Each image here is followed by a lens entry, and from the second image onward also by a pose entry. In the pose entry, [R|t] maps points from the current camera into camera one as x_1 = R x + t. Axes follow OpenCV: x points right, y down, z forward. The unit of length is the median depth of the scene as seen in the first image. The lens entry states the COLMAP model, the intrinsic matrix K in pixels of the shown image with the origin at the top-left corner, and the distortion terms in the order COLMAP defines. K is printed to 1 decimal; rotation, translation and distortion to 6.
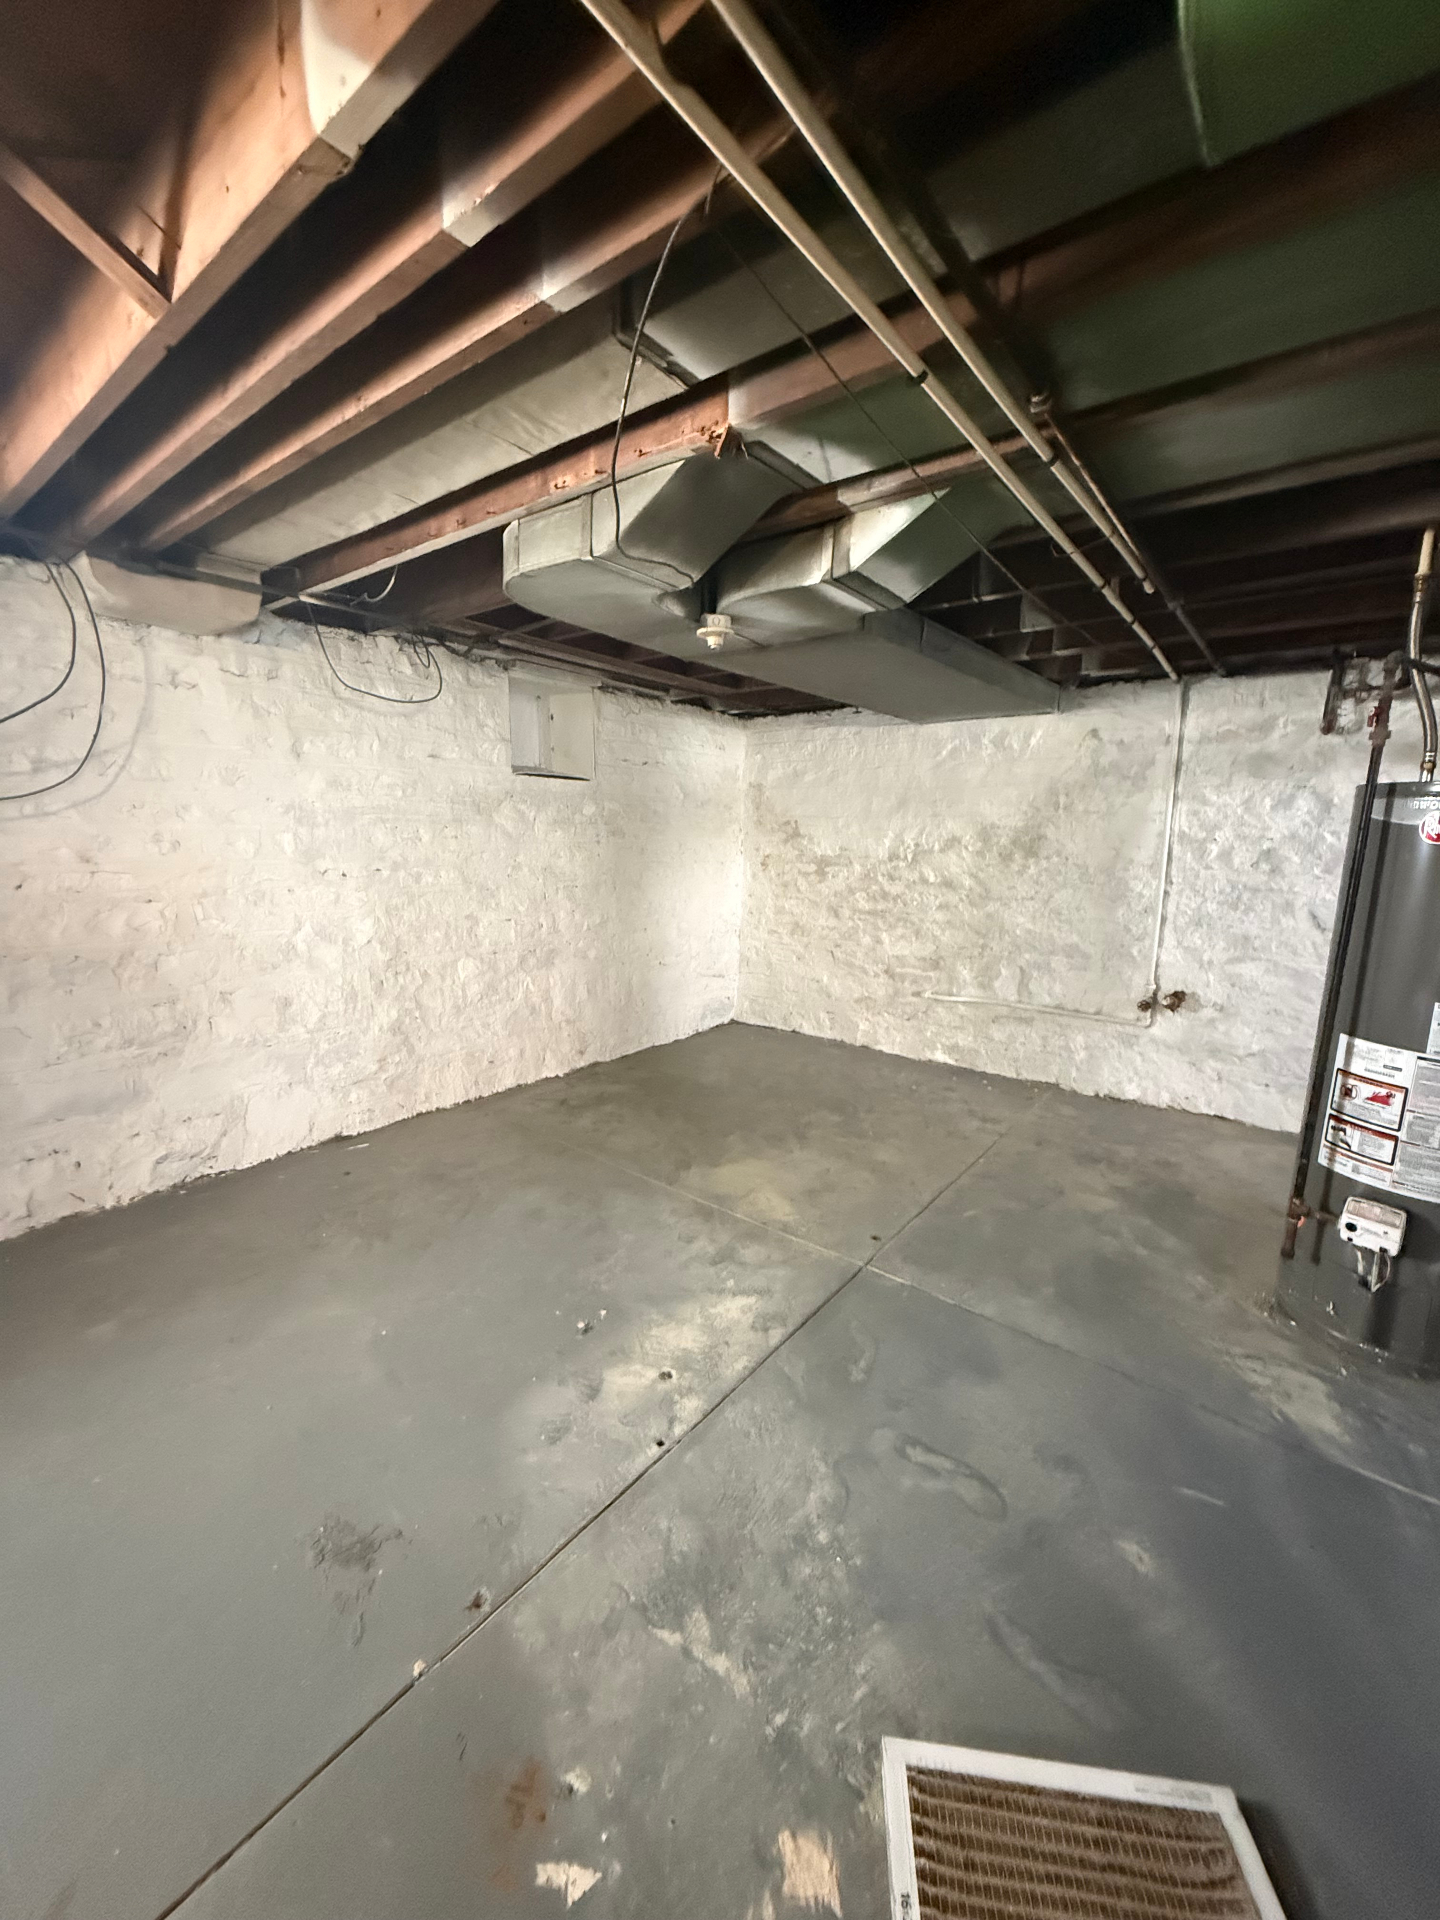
lens RADIAL K [[771.7, 0, 720.7], [0, 771.7, 960.9], [0, 0, 1]] dist [0.003290, 0.000545]
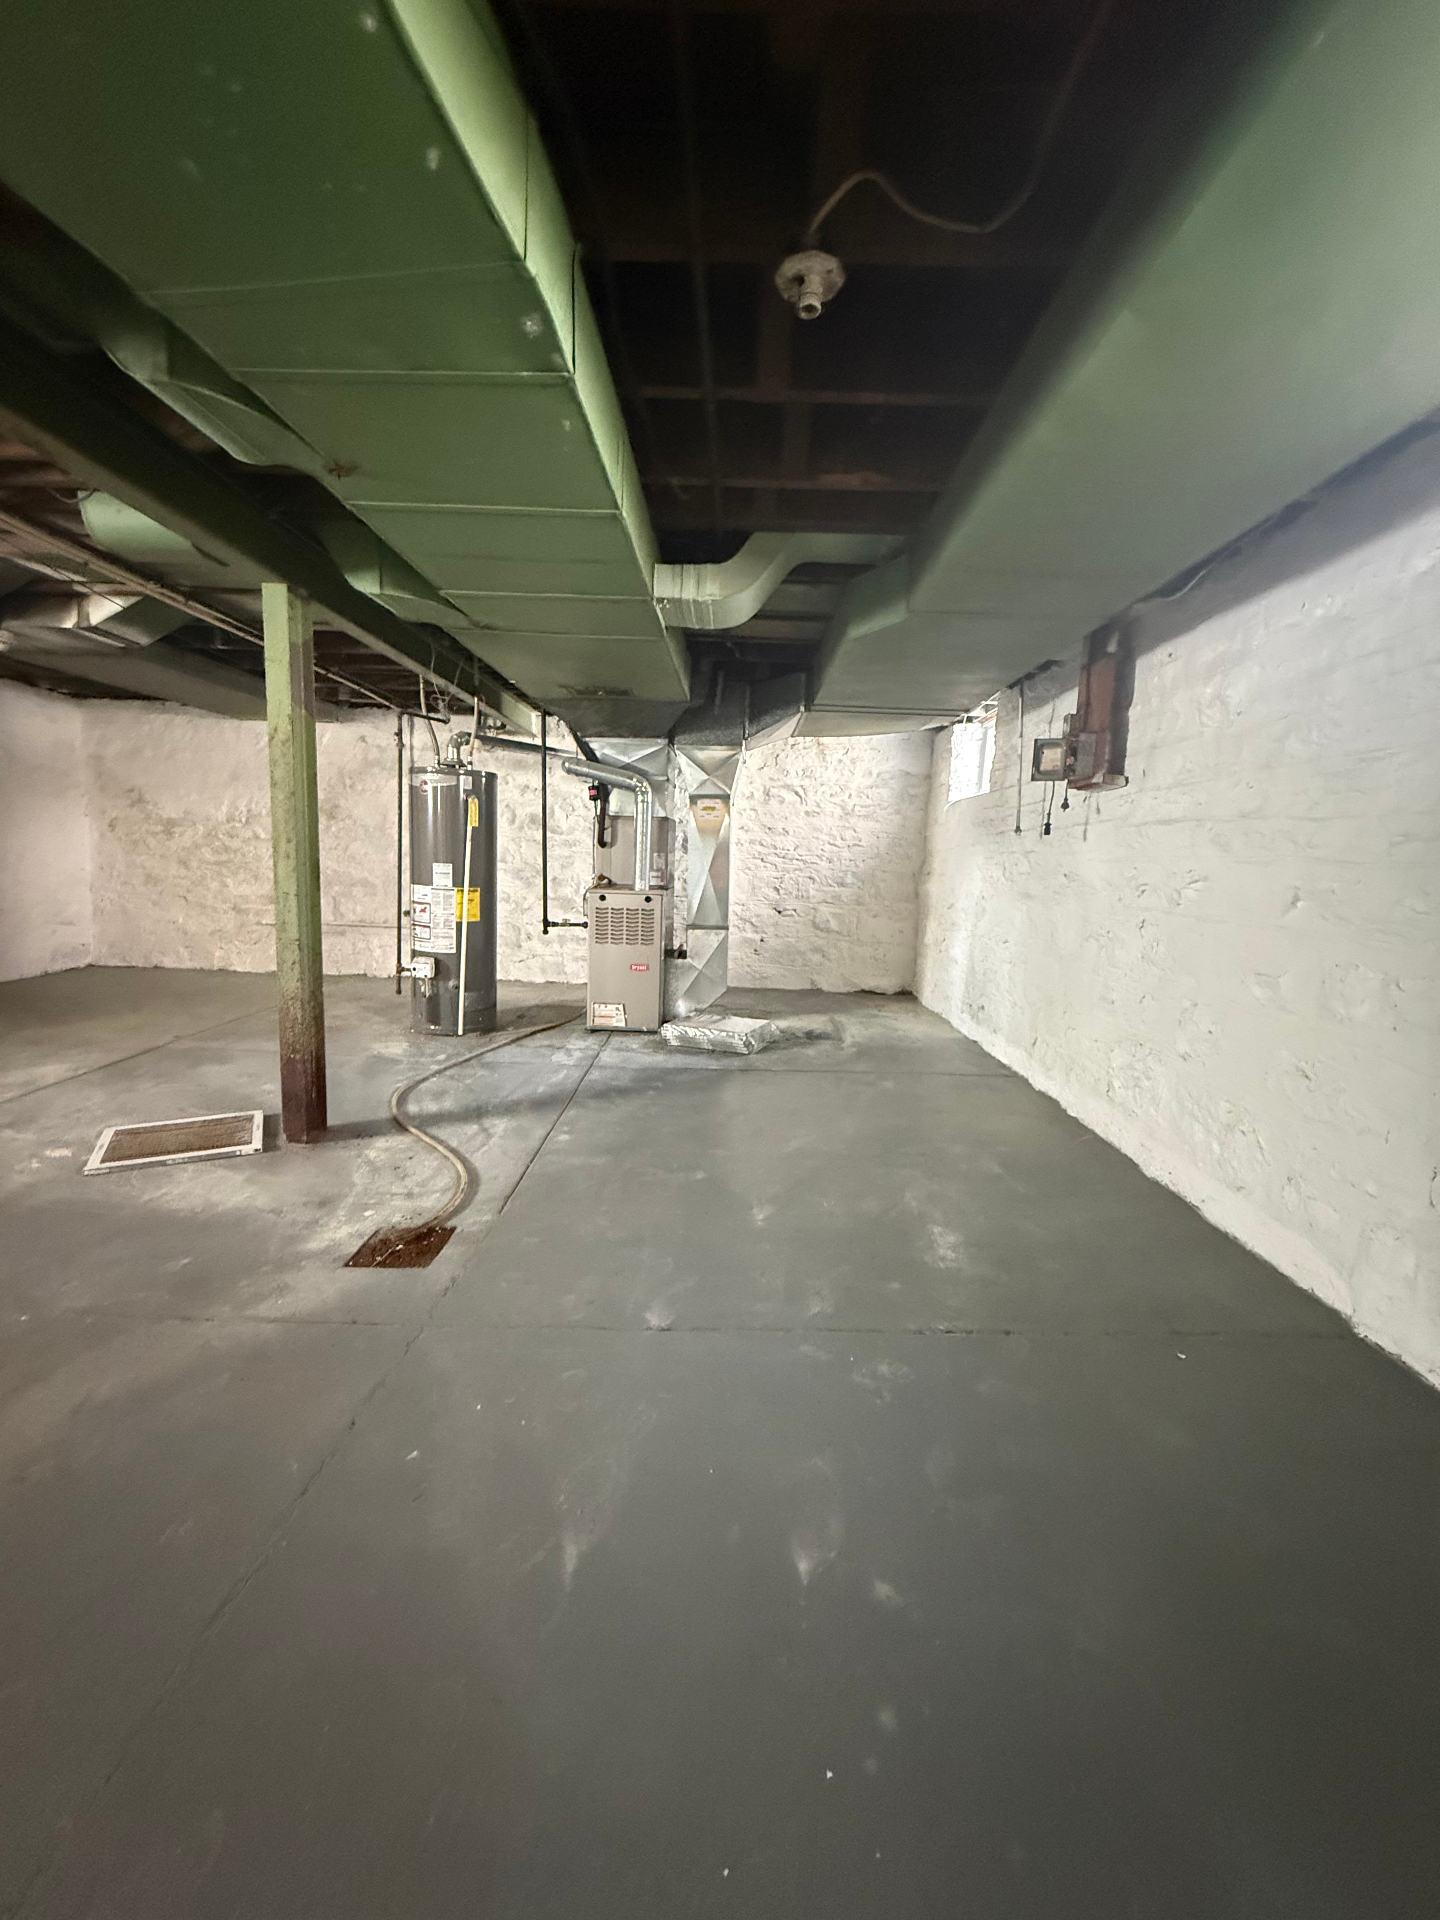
lens RADIAL K [[771.7, 0, 717.6], [0, 771.7, 956.0], [0, 0, 1]] dist [0.003290, 0.000545]
pose [[0.796411, -0.068085, 0.600910, 0.076421], [0.078628, 0.996866, 0.008740, 0.144332], [-0.599622, 0.040288, 0.799269, -0.512063]]
